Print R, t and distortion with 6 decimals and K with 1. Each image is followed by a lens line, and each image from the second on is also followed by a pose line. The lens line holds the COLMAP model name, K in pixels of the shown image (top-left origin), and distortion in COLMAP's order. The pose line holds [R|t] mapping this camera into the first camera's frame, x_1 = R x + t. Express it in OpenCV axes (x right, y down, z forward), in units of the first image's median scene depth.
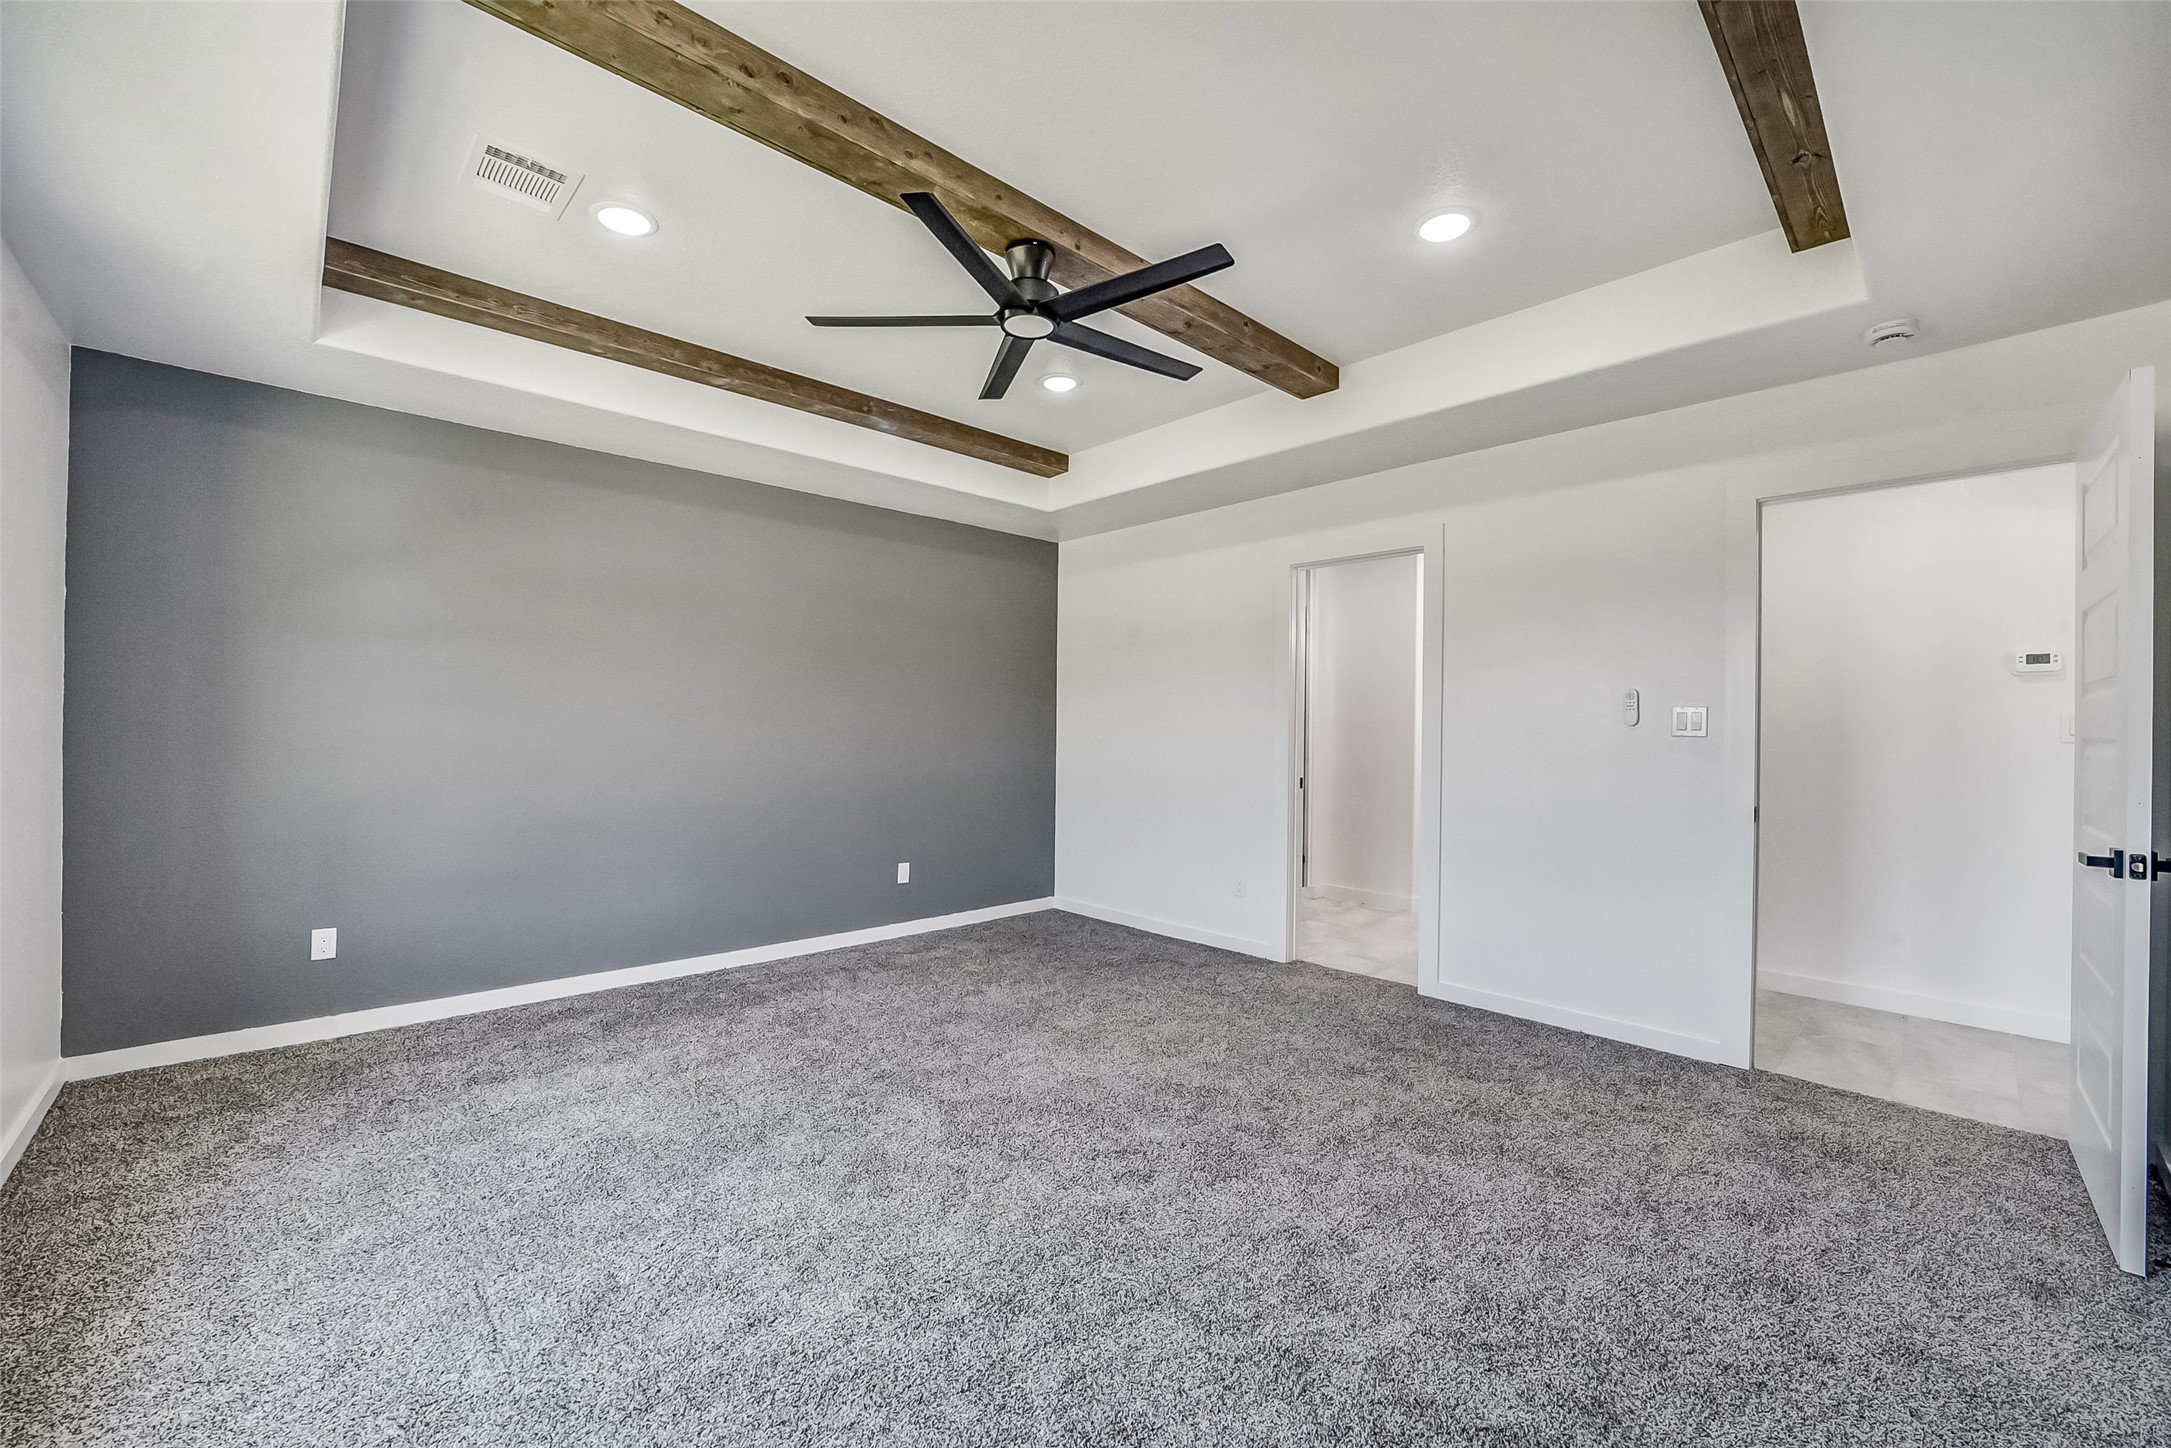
lens RADIAL K [[855.2, 0, 1100.4], [0, 855.2, 723.7], [0, 0, 1]] dist [-0.035678, 0.006240]
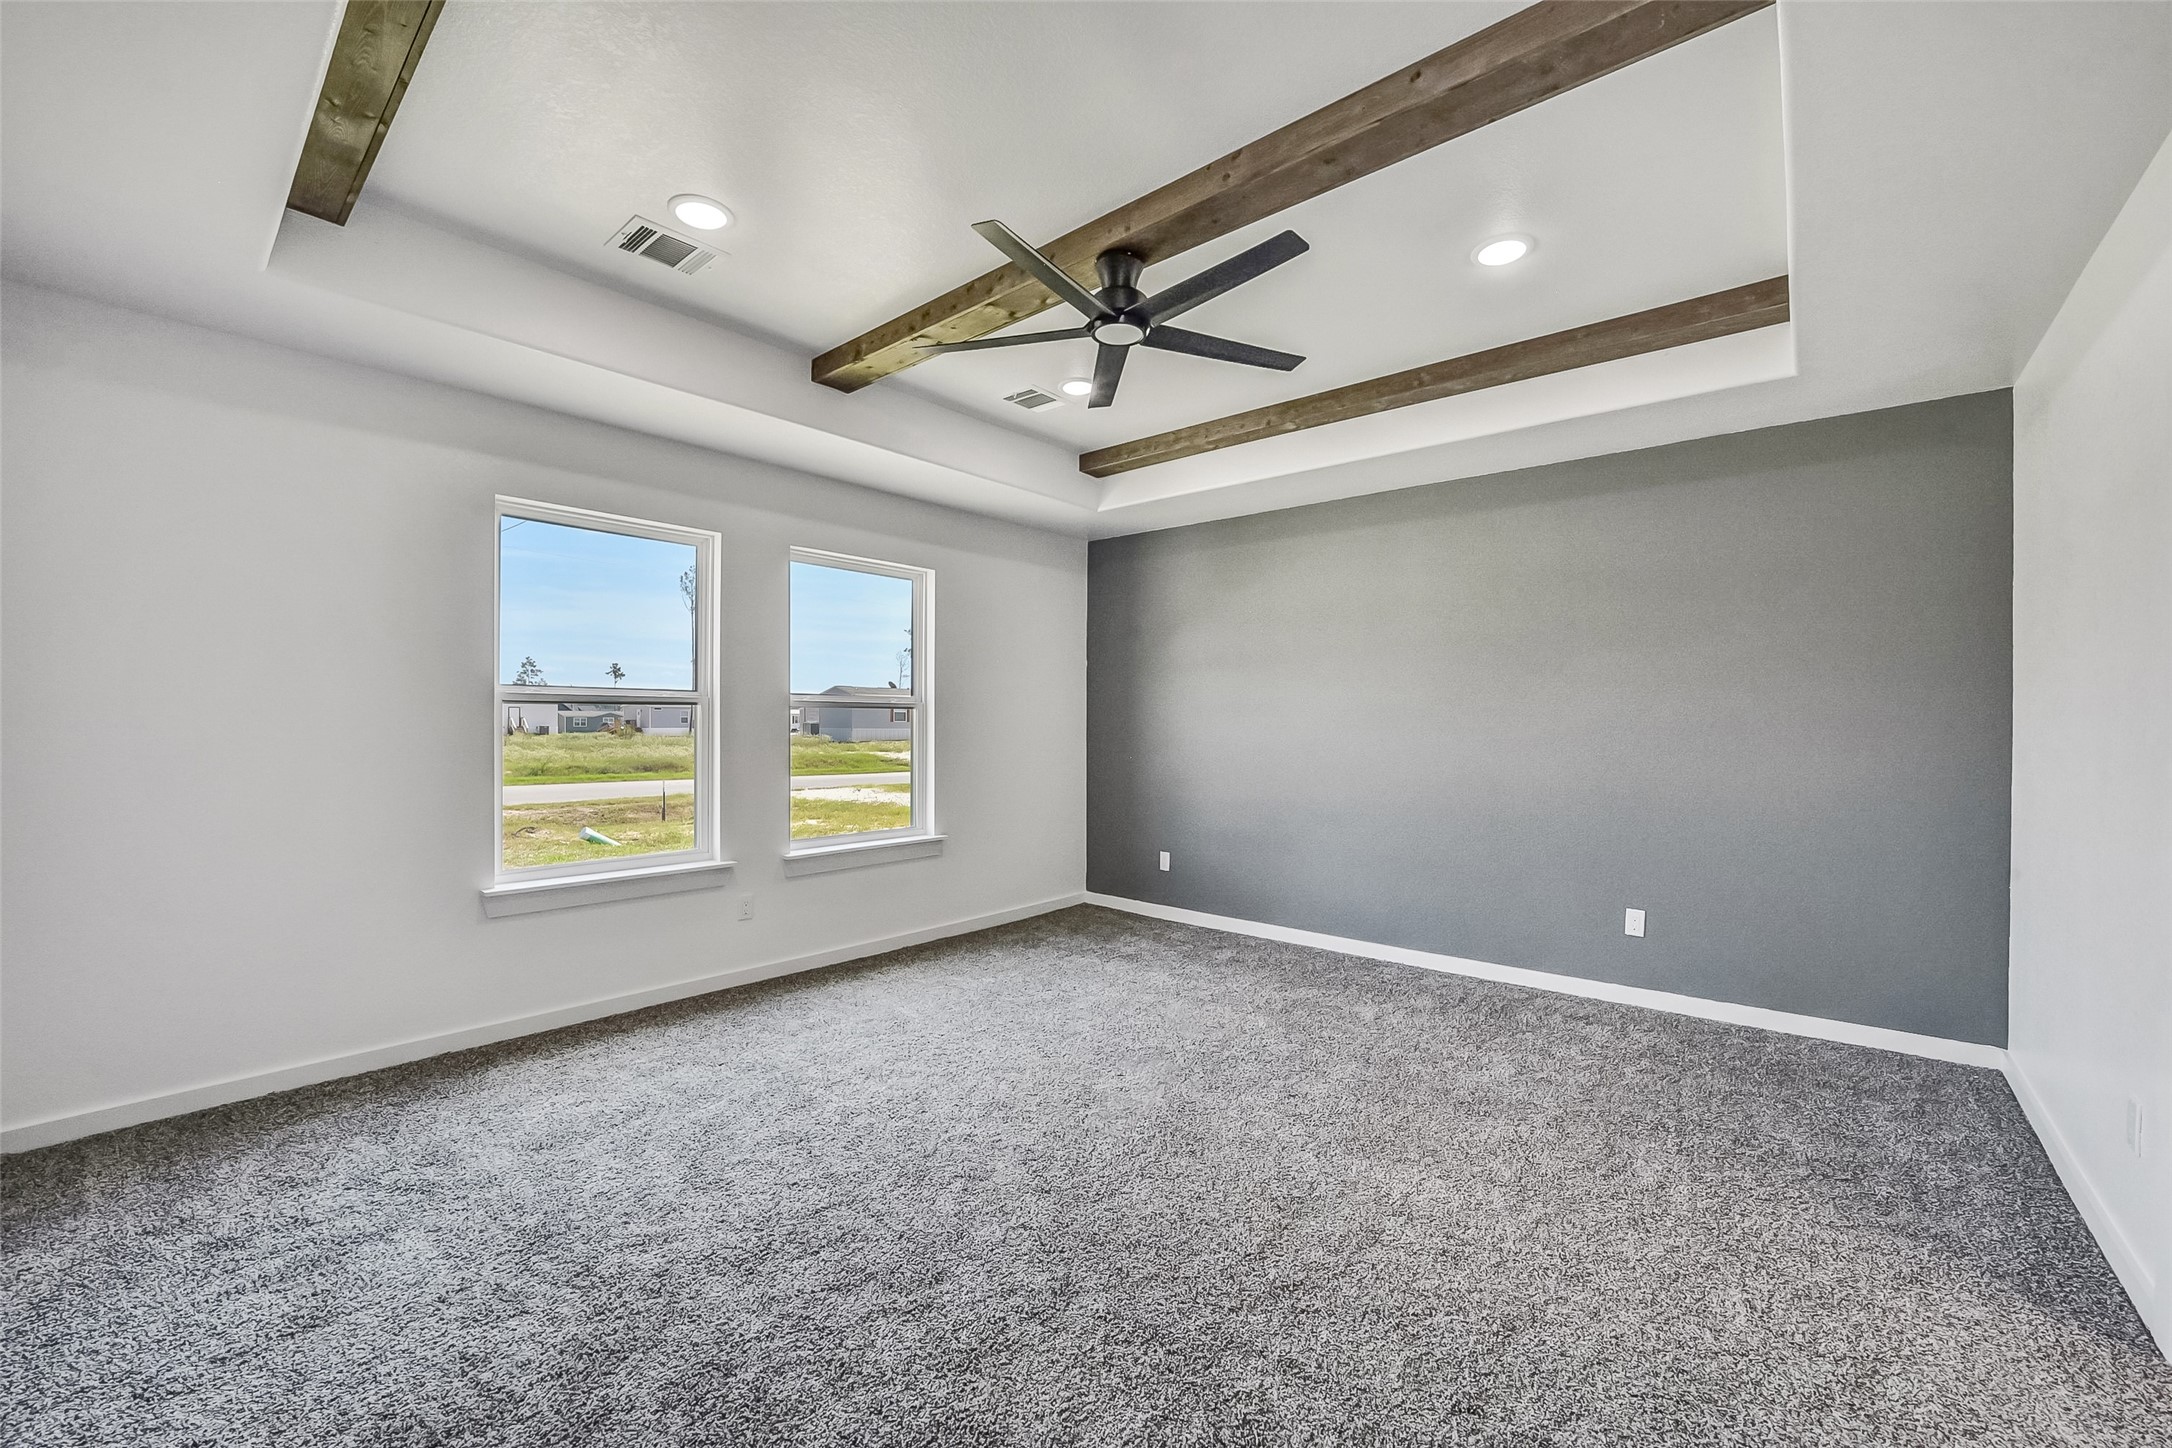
lens RADIAL K [[855.6, 0, 1092.6], [0, 855.6, 722.7], [0, 0, 1]] dist [-0.035678, 0.006240]
pose [[0.096110, -0.009351, -0.995327, 0.615632], [-0.002931, 0.999949, -0.009677, 0.006393], [0.995366, 0.003847, 0.096078, 0.579606]]
